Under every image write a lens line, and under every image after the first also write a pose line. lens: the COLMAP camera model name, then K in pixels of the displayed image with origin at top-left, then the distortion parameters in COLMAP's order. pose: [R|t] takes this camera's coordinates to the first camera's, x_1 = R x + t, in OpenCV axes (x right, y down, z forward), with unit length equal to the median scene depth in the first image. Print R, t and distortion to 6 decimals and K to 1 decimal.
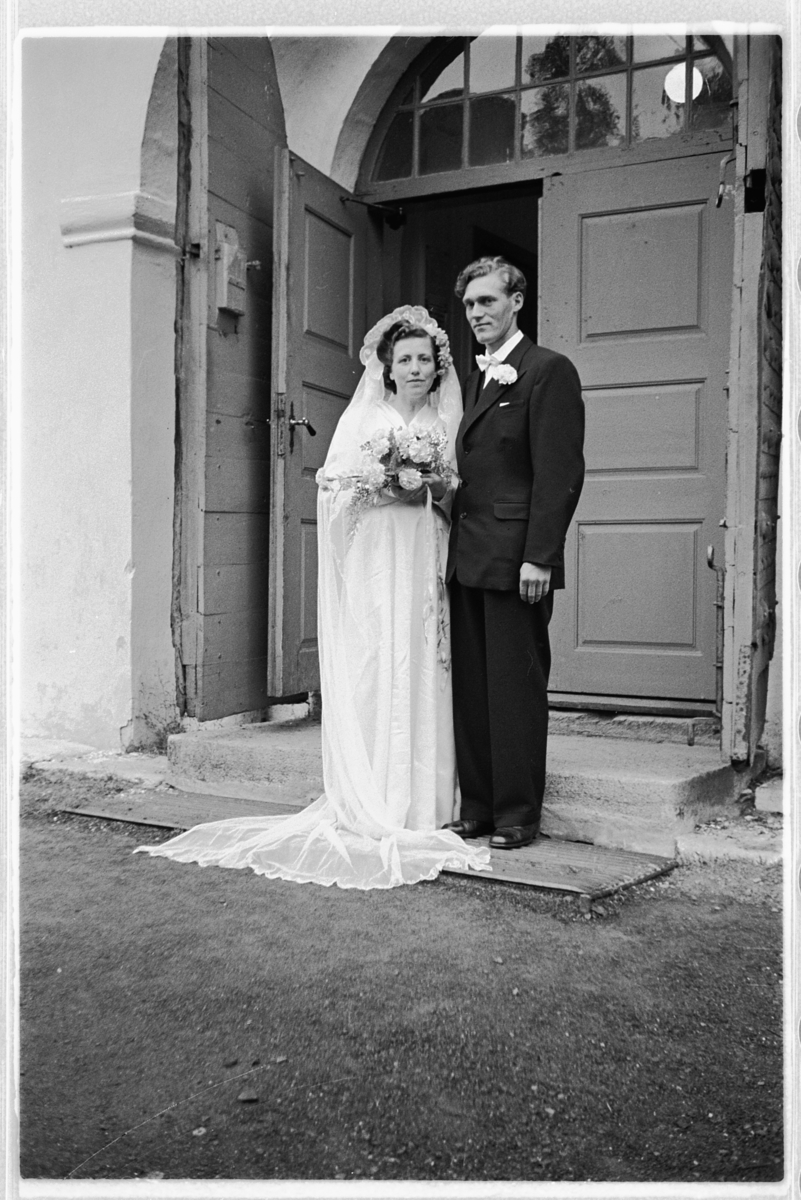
lens RADIAL K [[1350.8, 0, 400.5], [0, 1350.8, 600.0], [0, 0, 1]] dist [-0.024072, 0.015621]
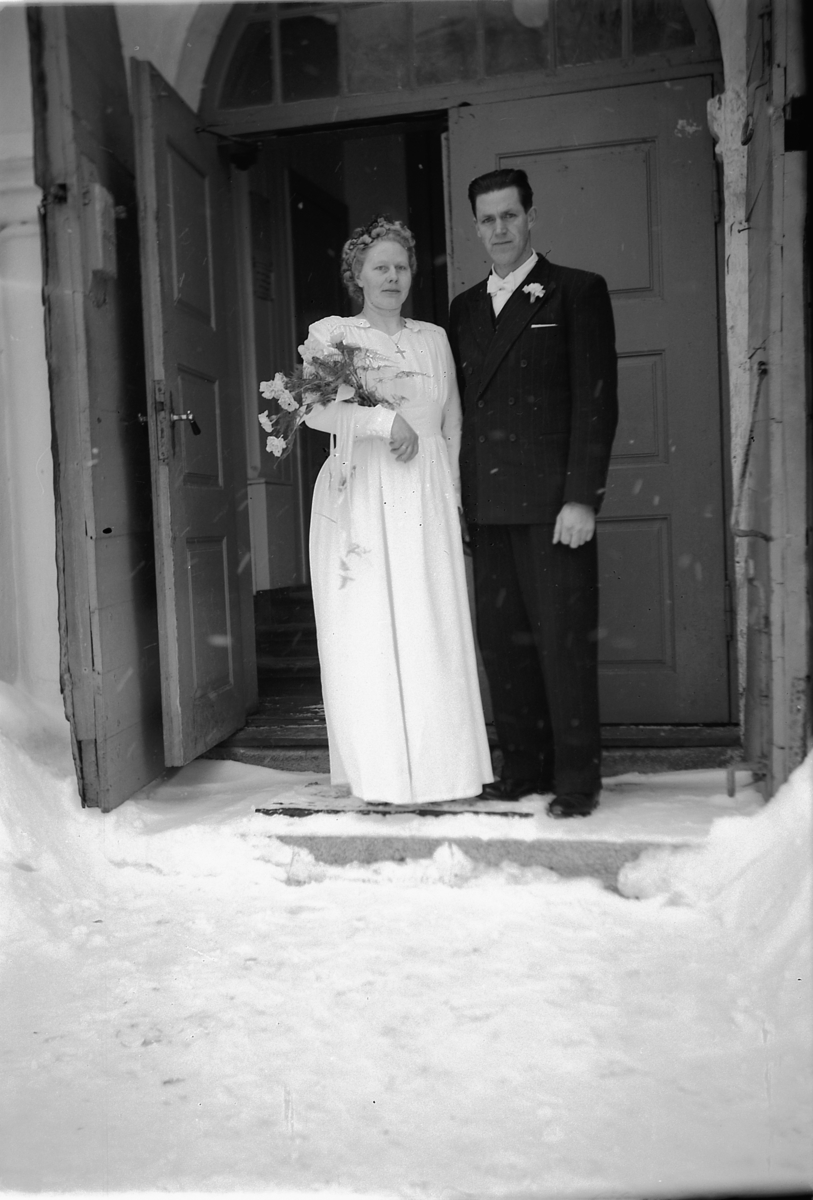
lens RADIAL K [[1461.1, 0, 410.6], [0, 1461.1, 618.5], [0, 0, 1]] dist [0.034336, 0.032100]
pose [[0.966890, -0.063743, 0.247106, -0.182091], [0.058144, 0.997860, 0.029897, -0.035533], [-0.248483, -0.014539, 0.968527, 0.154425]]
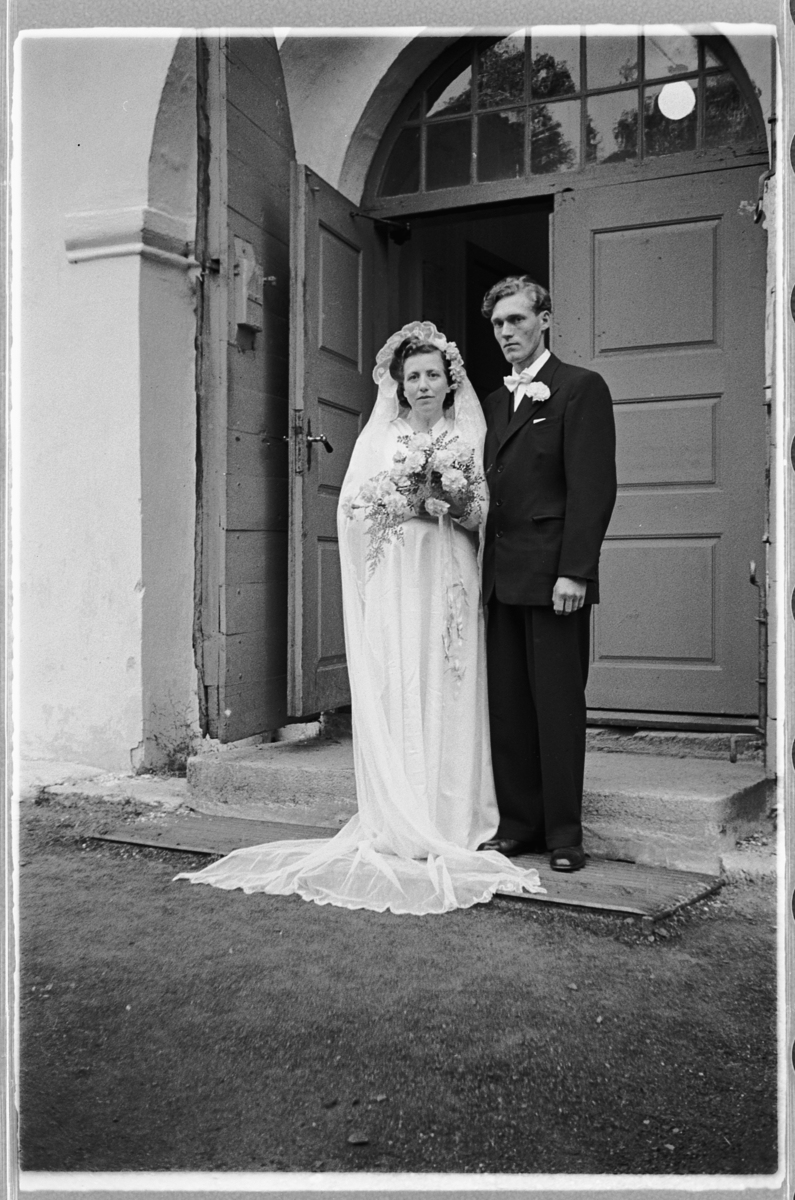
lens RADIAL K [[1343.5, 0, 401.5], [0, 1343.5, 597.0], [0, 0, 1]] dist [-0.021464, 0.033834]
pose [[0.999289, -0.009403, 0.036520, -0.053957], [0.009803, 0.999894, -0.010794, -0.004855], [-0.036415, 0.011144, 0.999275, 0.015160]]
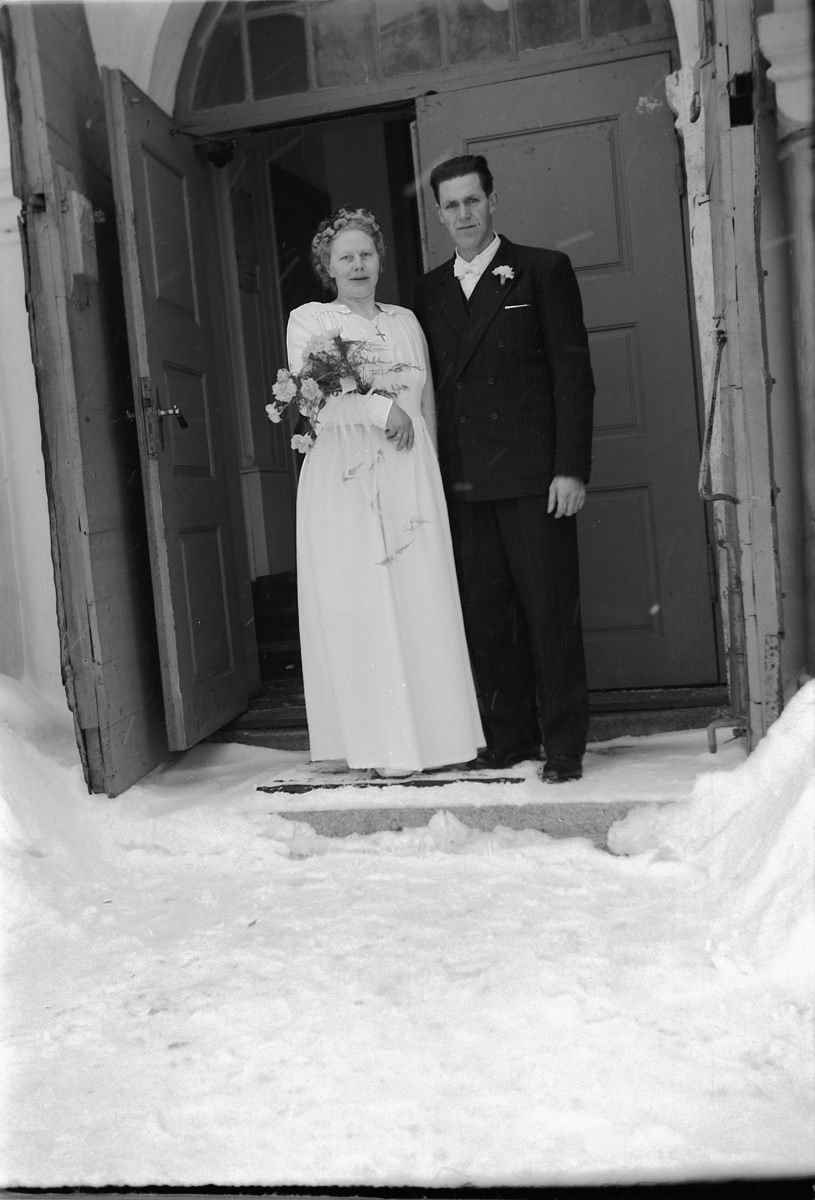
lens RADIAL K [[1462.2, 0, 407.5], [0, 1462.2, 600.0], [0, 0, 1]] dist [0.041278, -0.001920]
pose [[0.965987, -0.111202, 0.233461, -0.171419], [0.107359, 0.993793, 0.029147, -0.032629], [-0.235253, -0.003091, 0.971929, 0.123208]]
